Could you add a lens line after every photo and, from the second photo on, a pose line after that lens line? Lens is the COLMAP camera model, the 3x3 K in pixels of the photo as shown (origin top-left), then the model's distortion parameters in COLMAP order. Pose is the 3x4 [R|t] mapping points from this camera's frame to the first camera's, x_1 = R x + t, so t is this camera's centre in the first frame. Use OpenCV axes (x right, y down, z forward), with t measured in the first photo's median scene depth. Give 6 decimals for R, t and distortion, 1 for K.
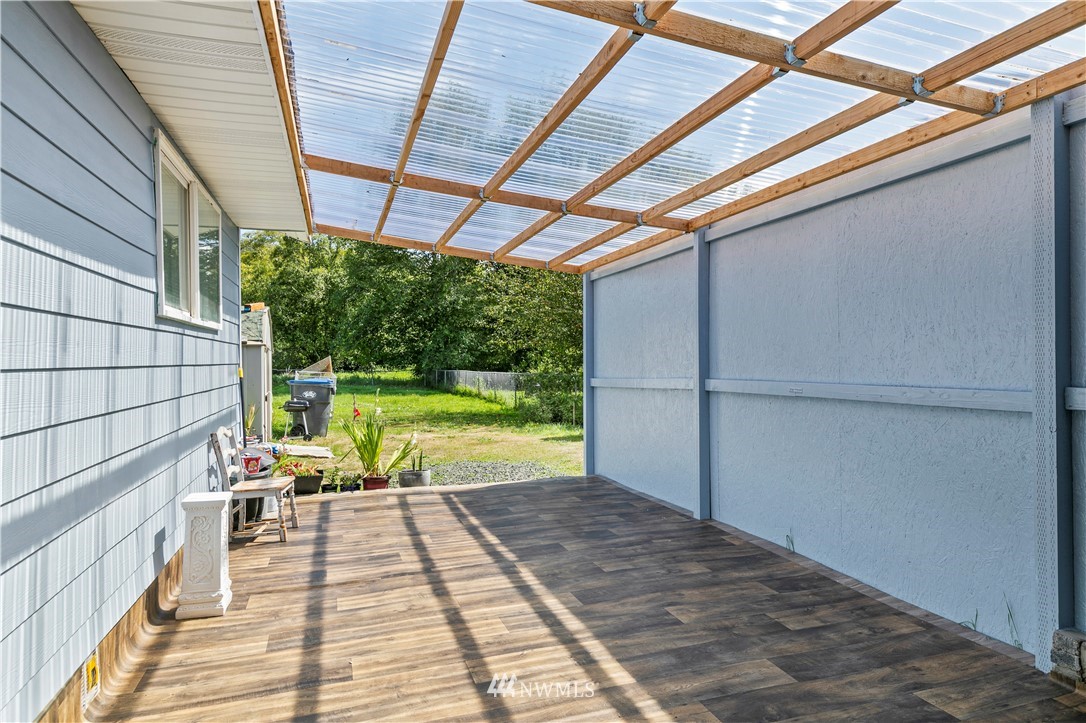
lens RADIAL K [[659.0, 0, 543.0], [0, 659.0, 361.5], [0, 0, 1]] dist [0.034823, -0.037354]
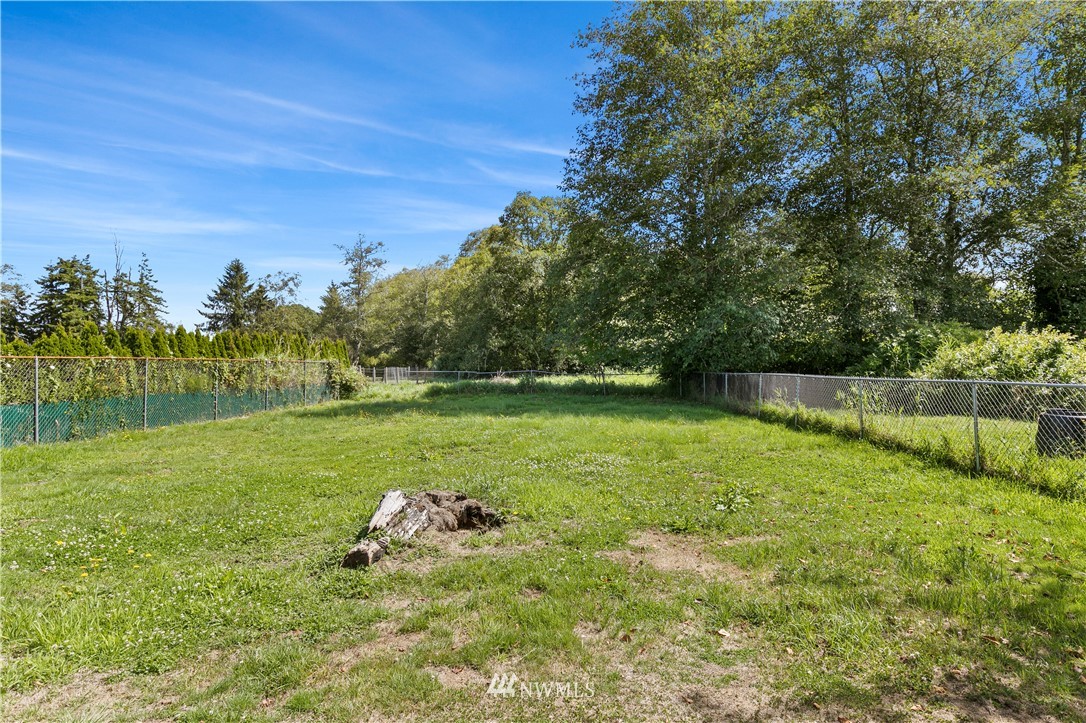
lens RADIAL K [[592.8, 0, 548.0], [0, 592.8, 365.5], [0, 0, 1]] dist [0.003494, 0.000878]
pose [[0.945117, -0.006190, -0.326675, -0.091145], [0.007241, 0.999972, 0.002003, 0.002900], [0.326653, -0.004258, 0.945135, 0.324546]]
